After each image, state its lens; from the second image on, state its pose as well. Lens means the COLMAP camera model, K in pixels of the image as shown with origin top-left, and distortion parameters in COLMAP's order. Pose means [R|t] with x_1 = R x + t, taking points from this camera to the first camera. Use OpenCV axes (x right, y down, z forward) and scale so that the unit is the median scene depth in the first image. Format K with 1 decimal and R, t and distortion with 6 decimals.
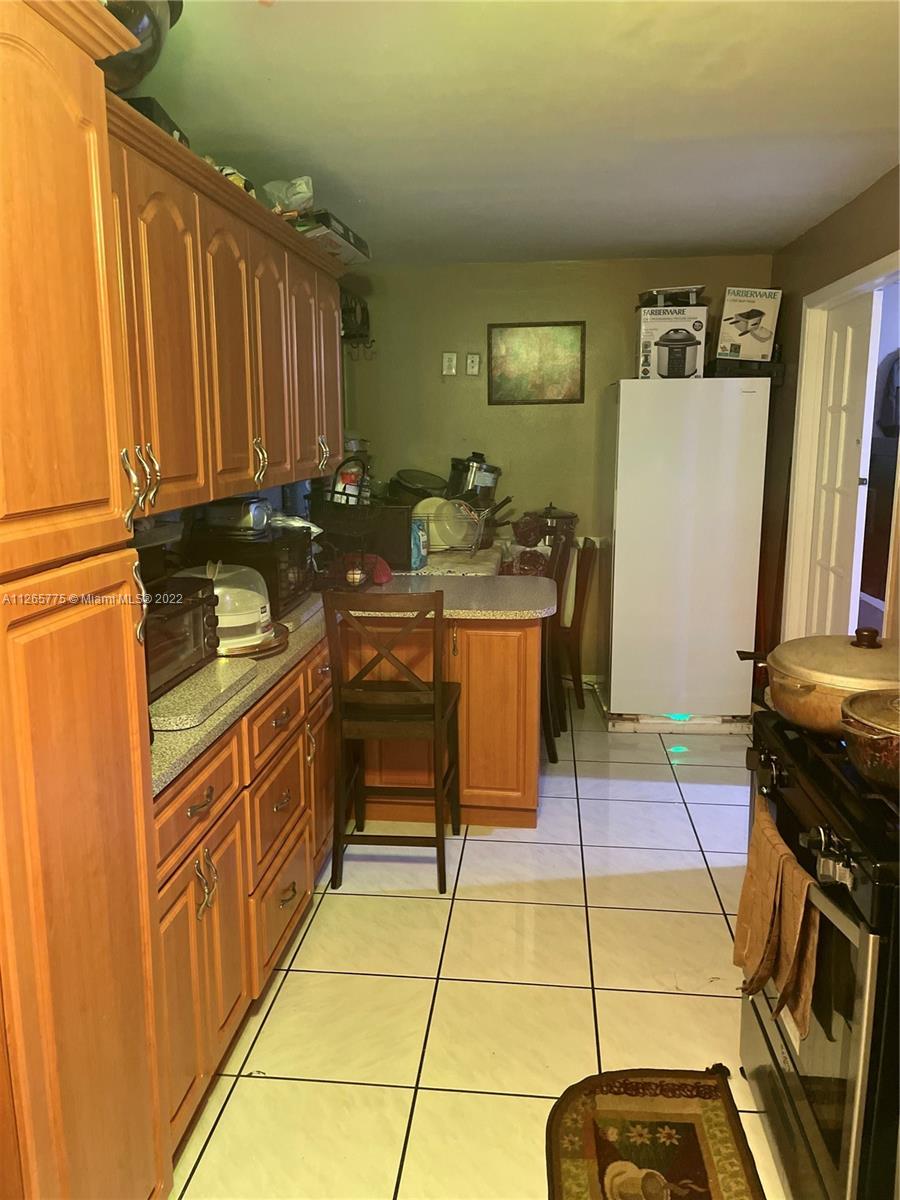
lens RADIAL K [[920.2, 0, 444.0], [0, 920.2, 591.3], [0, 0, 1]] dist [0.096471, -0.129276]
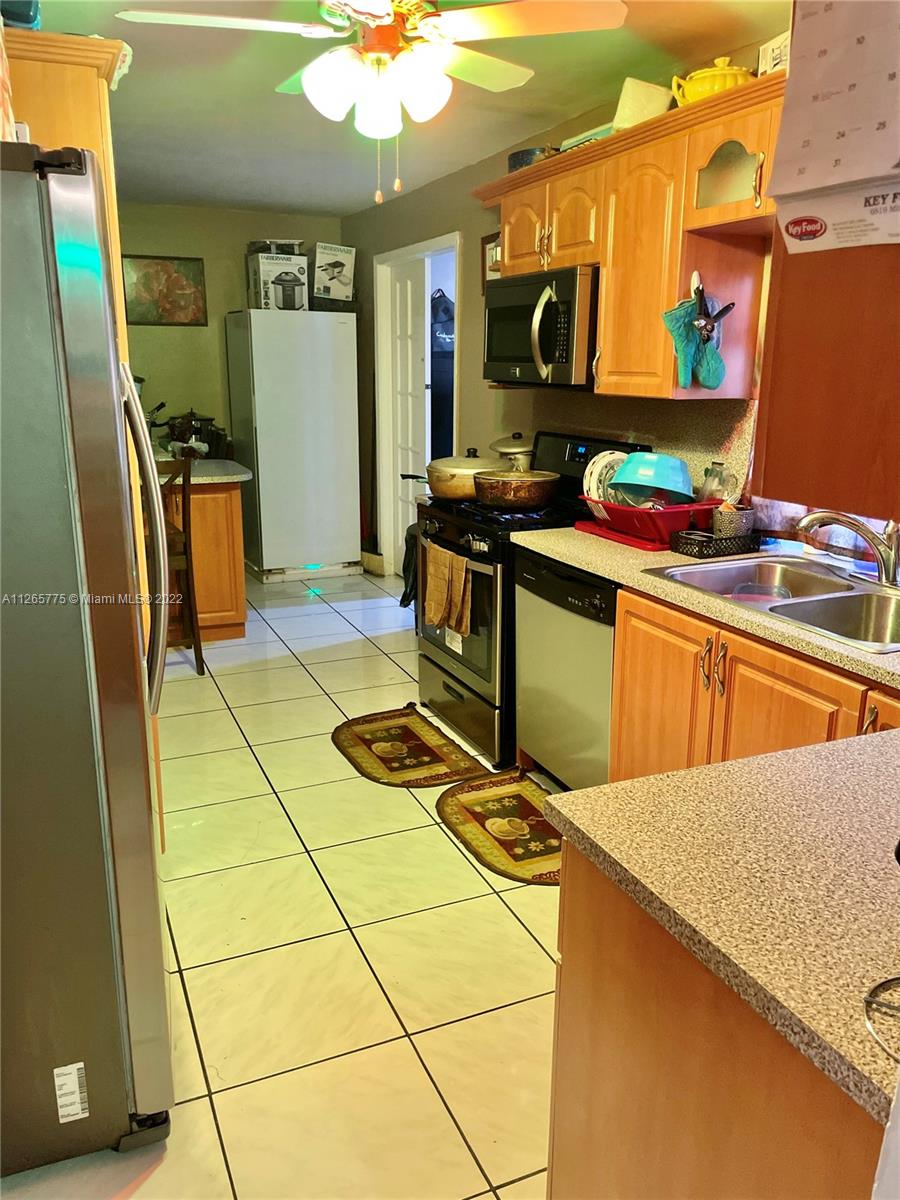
lens RADIAL K [[920.2, 0, 454.1], [0, 920.2, 597.3], [0, 0, 1]] dist [0.096471, -0.129276]
pose [[0.868380, -0.113737, 0.482680, -0.255768], [0.076011, 0.992369, 0.097089, 0.073172], [-0.490039, -0.047621, 0.870399, -0.319107]]
